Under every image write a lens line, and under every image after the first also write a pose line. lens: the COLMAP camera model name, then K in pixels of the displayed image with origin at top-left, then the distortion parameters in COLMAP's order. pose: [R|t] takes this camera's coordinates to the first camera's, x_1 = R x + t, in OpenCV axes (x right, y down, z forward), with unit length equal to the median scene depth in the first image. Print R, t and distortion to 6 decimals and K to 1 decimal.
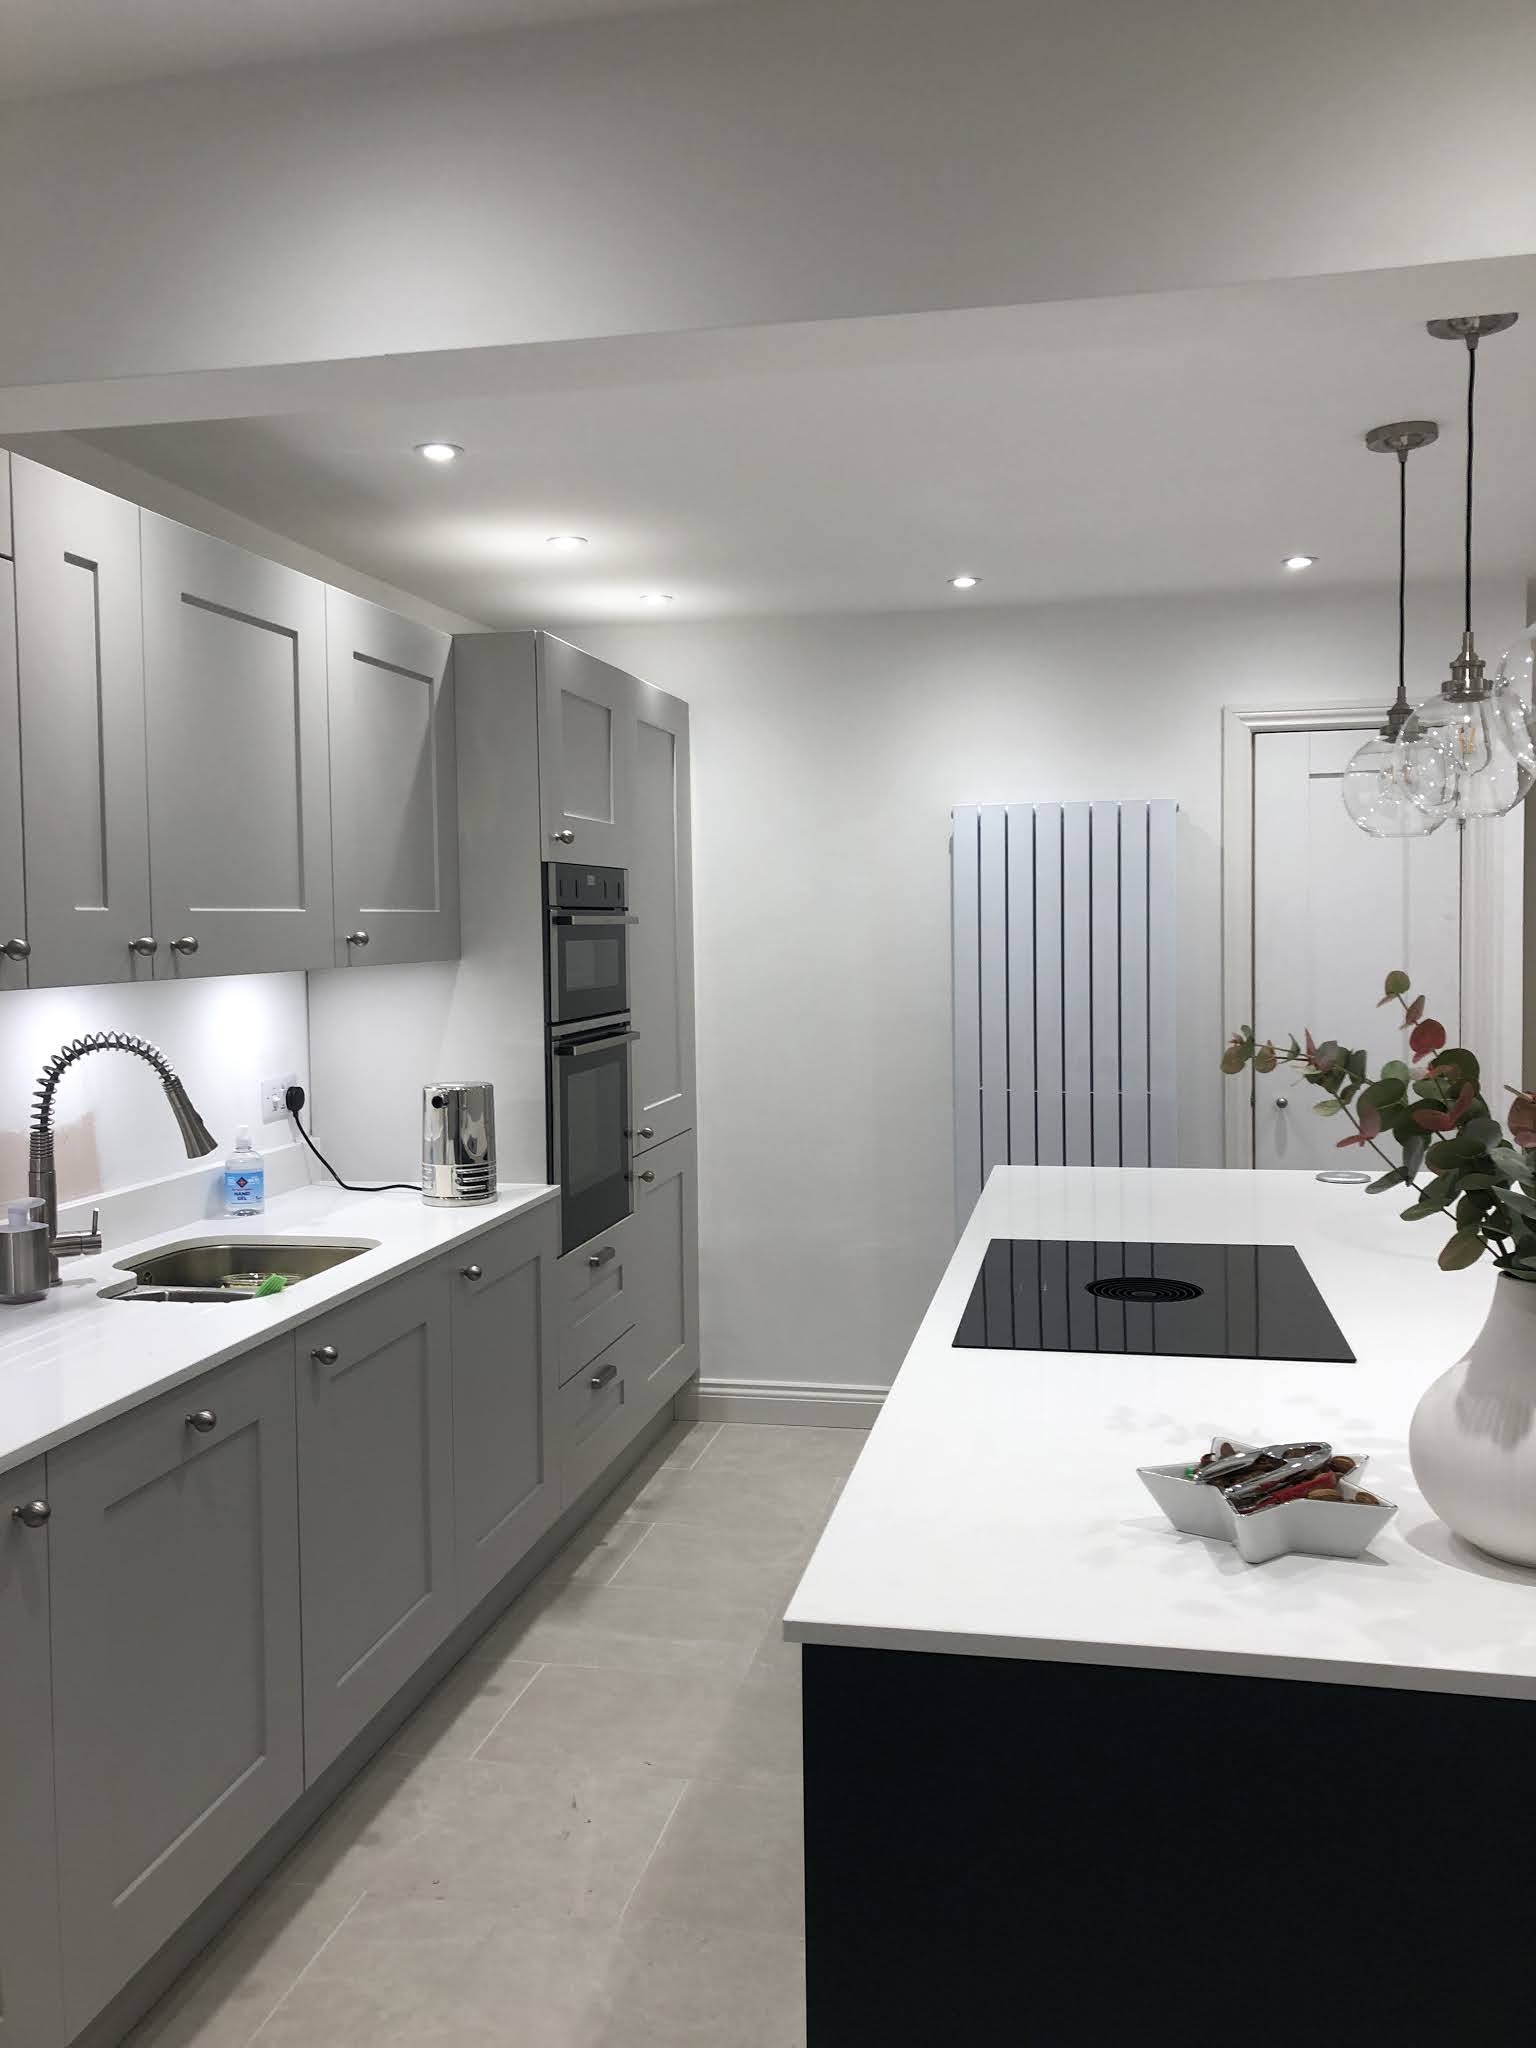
lens RADIAL K [[1654.0, 0, 769.4], [0, 1654.0, 1021.9], [0, 0, 1]] dist [0.030675, -0.043297]
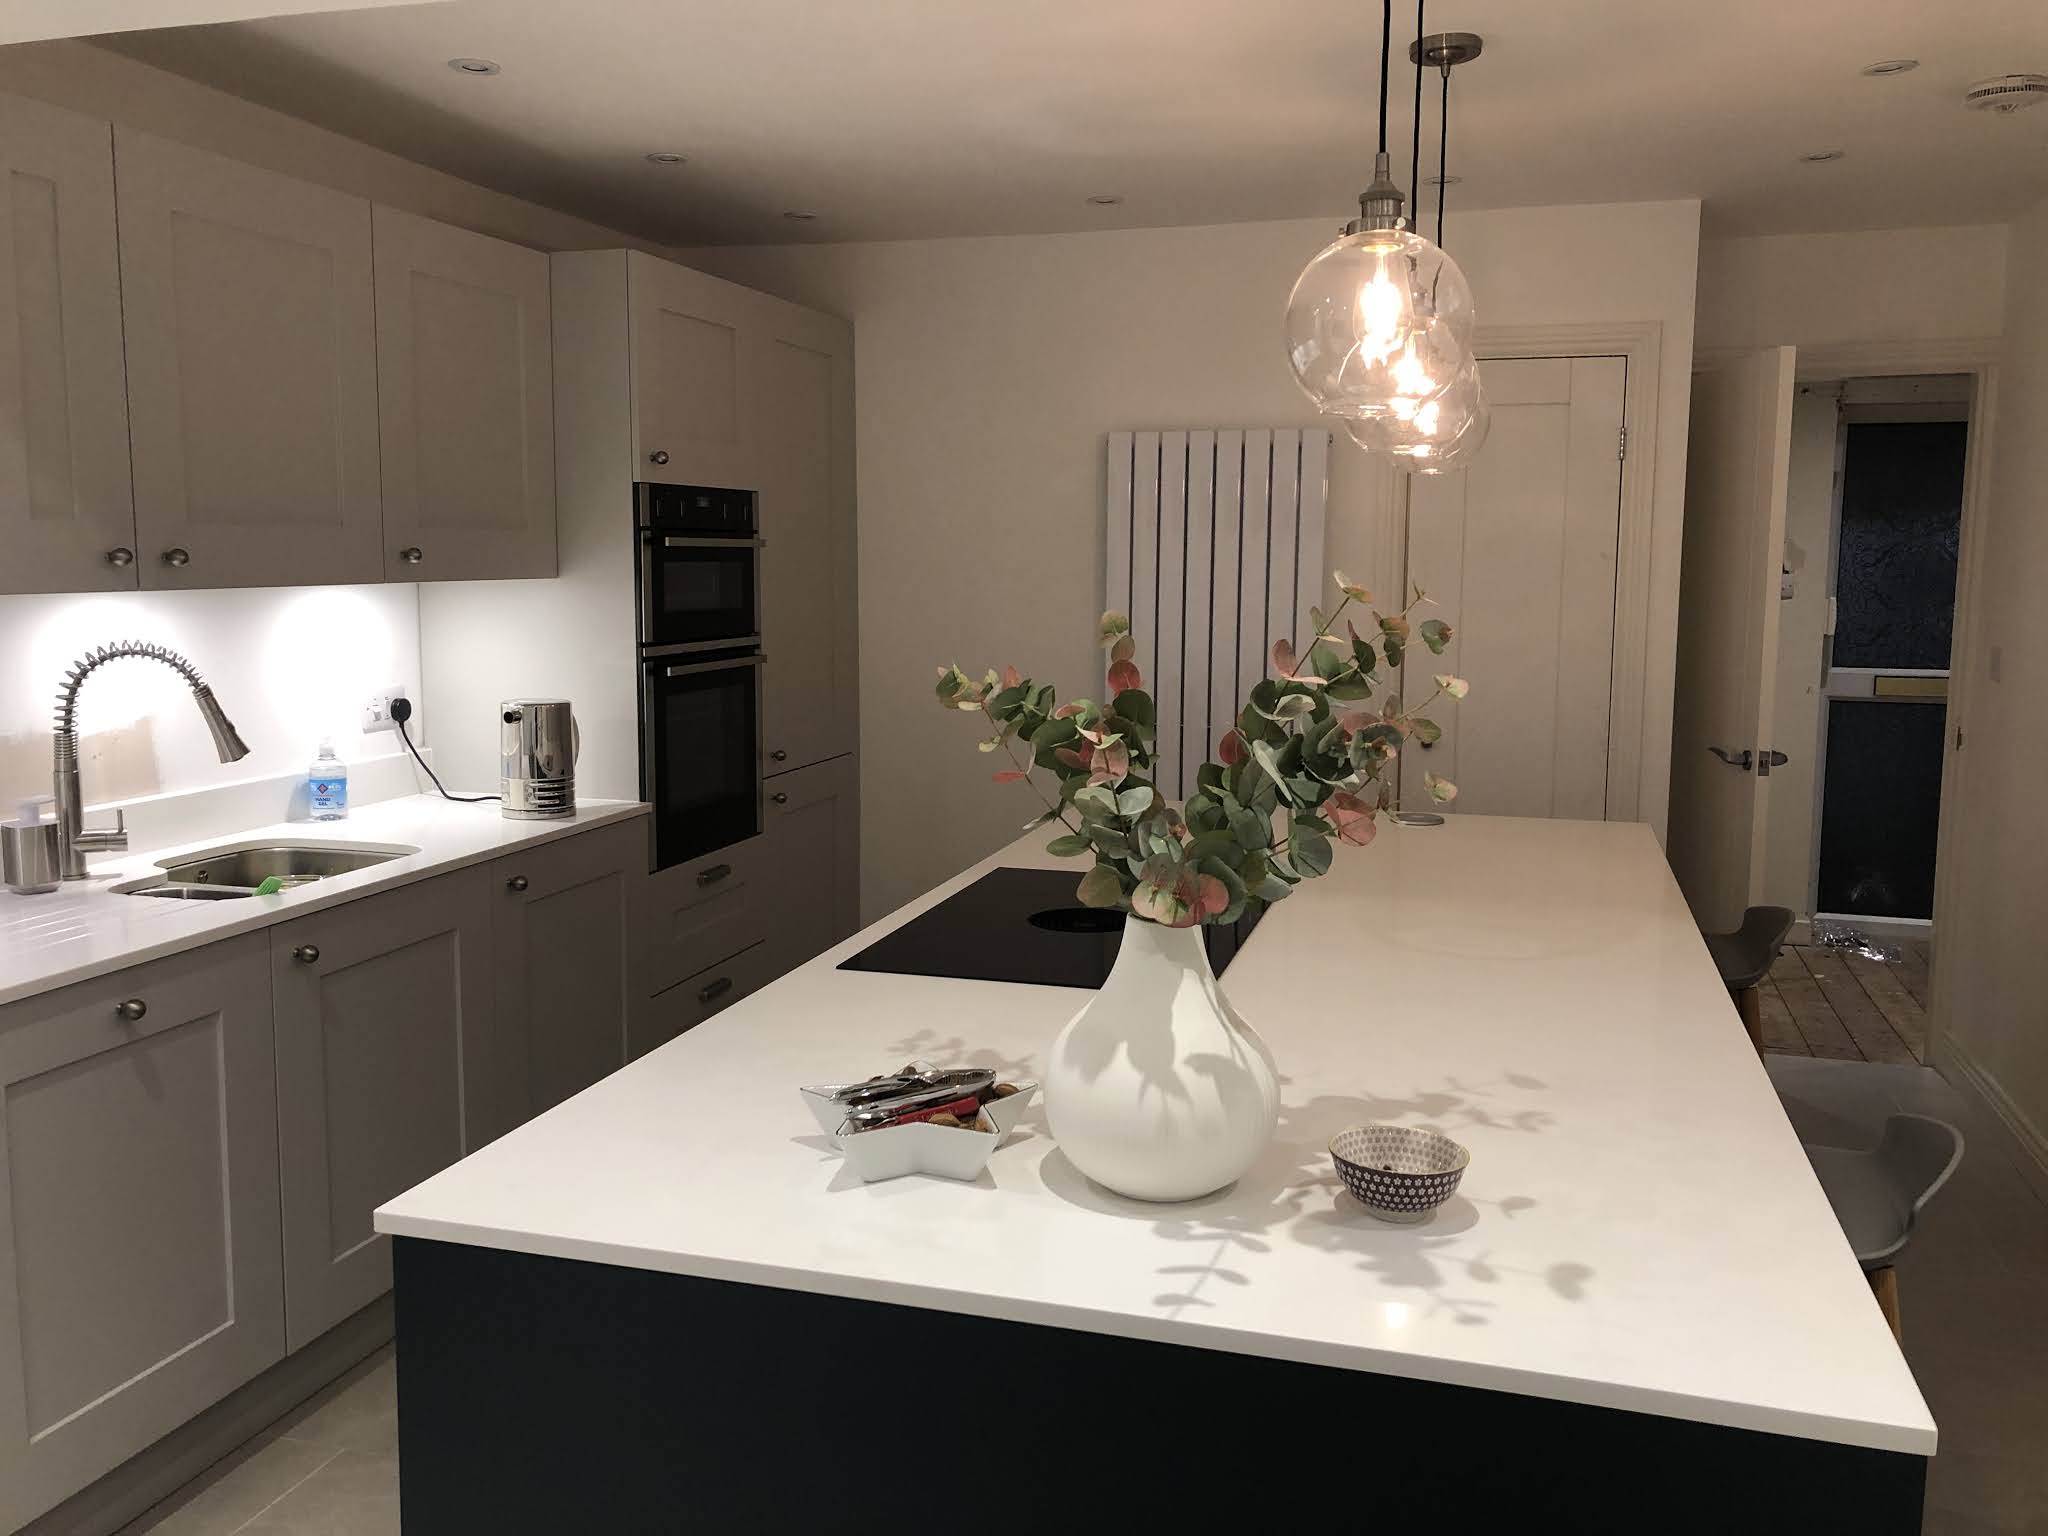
lens RADIAL K [[1656.2, 0, 1025.1], [0, 1656.2, 761.1], [0, 0, 1]] dist [0.011134, -0.002133]
pose [[0.996333, 0.030324, -0.080001, 0.240750], [-0.024903, 0.997380, 0.067915, -0.002647], [0.081851, -0.065674, 0.994478, 0.003308]]
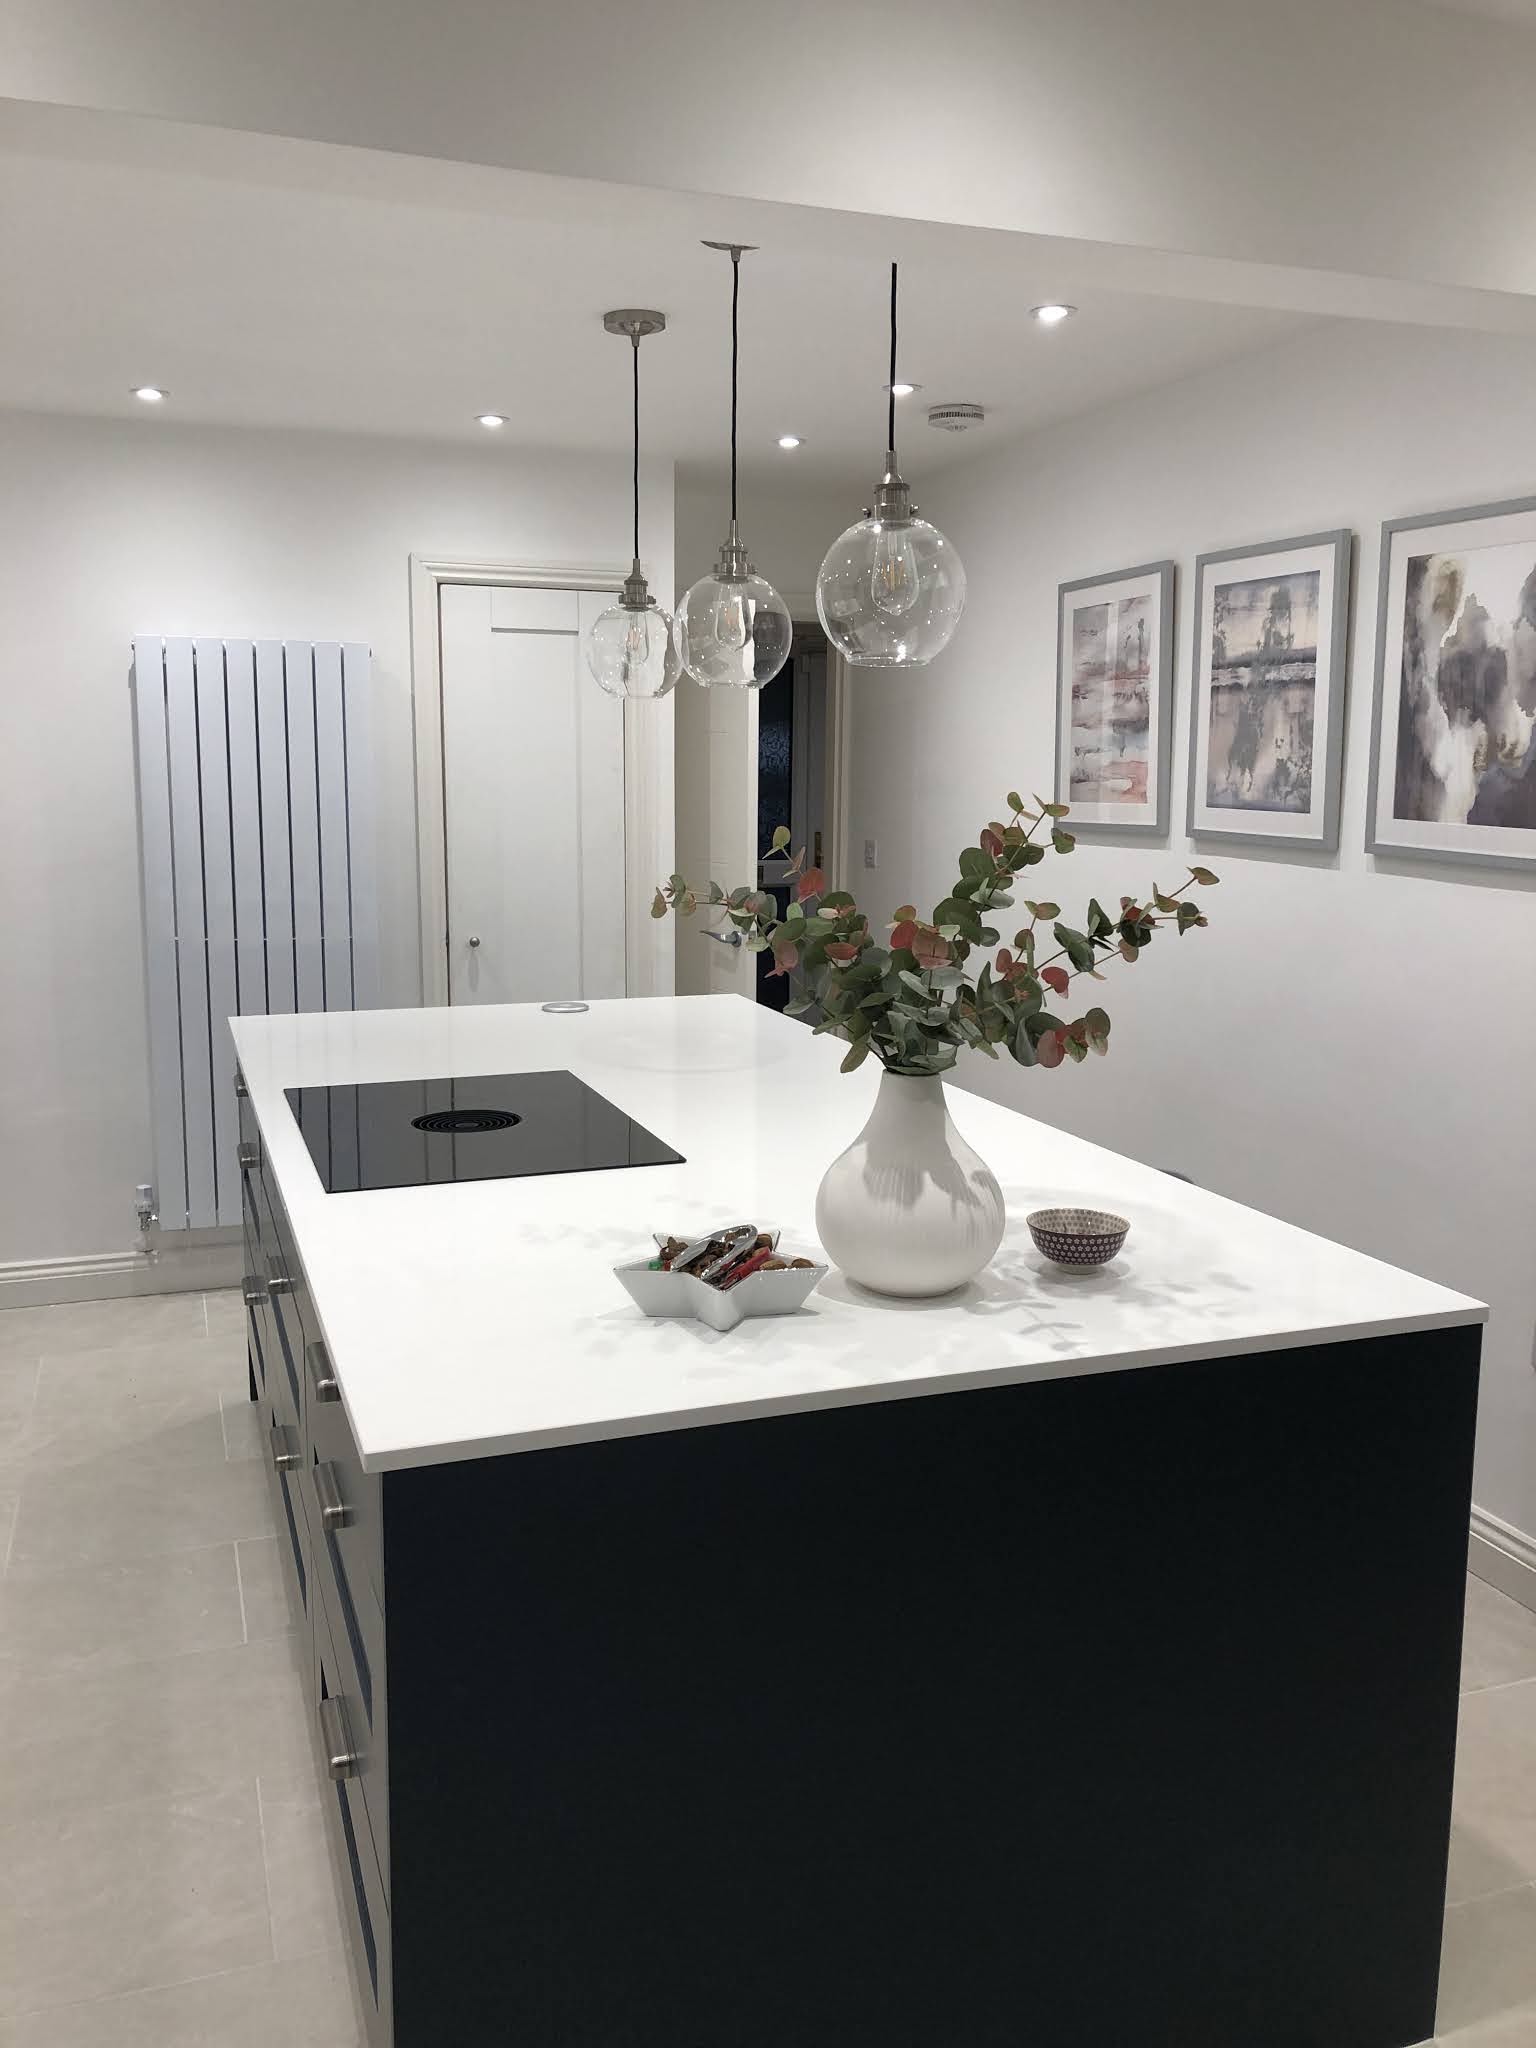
lens RADIAL K [[1654.0, 0, 767.2], [0, 1654.0, 1019.6], [0, 0, 1]] dist [0.030675, -0.043297]
pose [[0.848182, -0.060510, 0.526237, -0.149645], [0.011106, 0.995267, 0.096541, -0.003401], [-0.529588, -0.076040, 0.844840, 0.004952]]
